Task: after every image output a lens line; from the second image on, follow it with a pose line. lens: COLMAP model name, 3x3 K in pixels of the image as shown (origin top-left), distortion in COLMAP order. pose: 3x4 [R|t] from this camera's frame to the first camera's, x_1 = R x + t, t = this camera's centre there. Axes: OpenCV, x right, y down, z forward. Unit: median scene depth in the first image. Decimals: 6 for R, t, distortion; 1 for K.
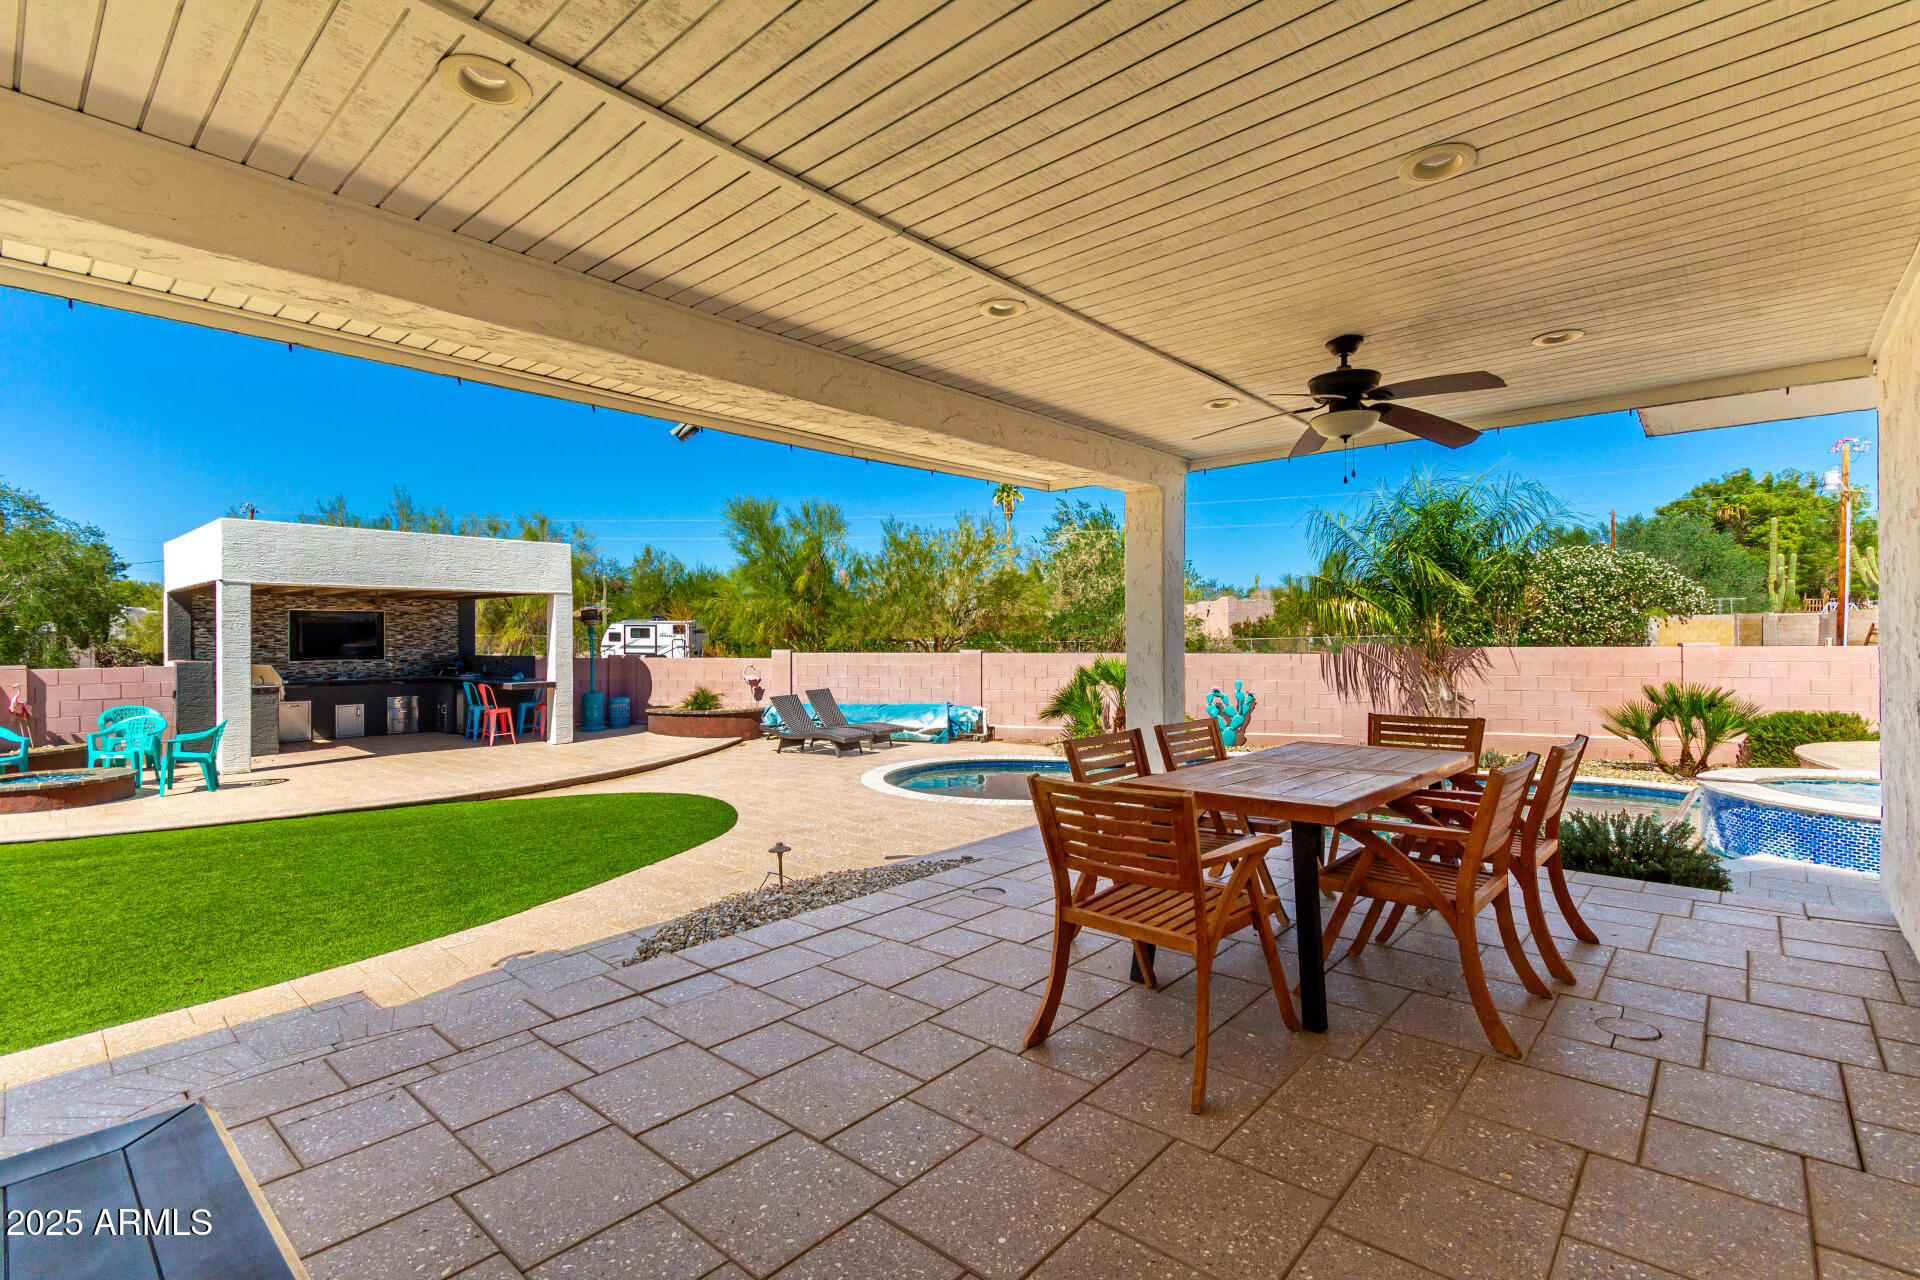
lens RADIAL K [[880.1, 0, 959.8], [0, 880.1, 639.2], [0, 0, 1]] dist [0.013880, -0.000333]
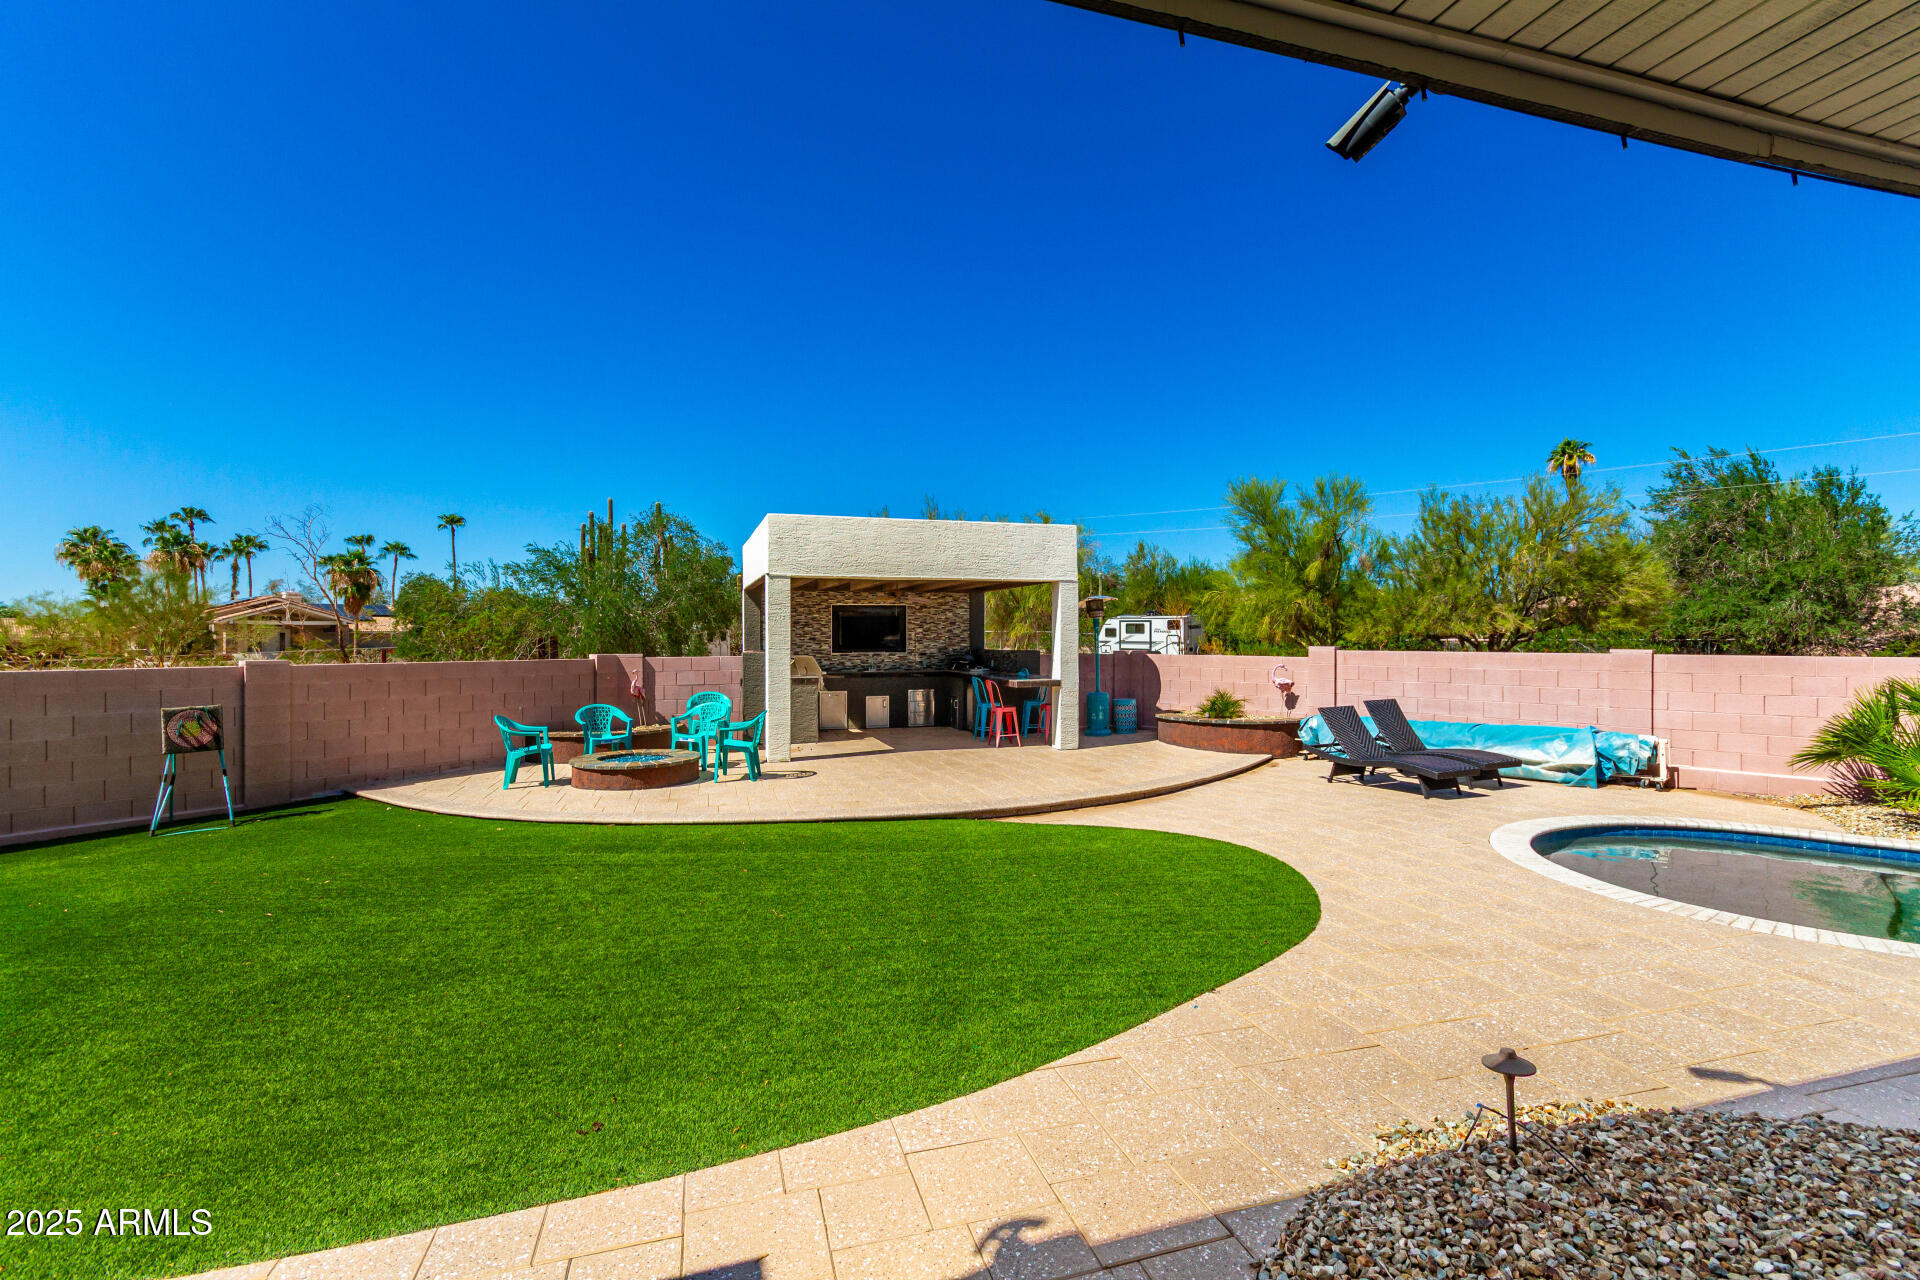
lens RADIAL K [[880.1, 0, 957.3], [0, 880.1, 641.5], [0, 0, 1]] dist [0.013880, -0.000333]
pose [[0.857245, 0.006158, -0.514873, -0.082845], [-0.002888, 0.999970, 0.007151, 0.003129], [0.514901, -0.004643, 0.857237, 0.169285]]
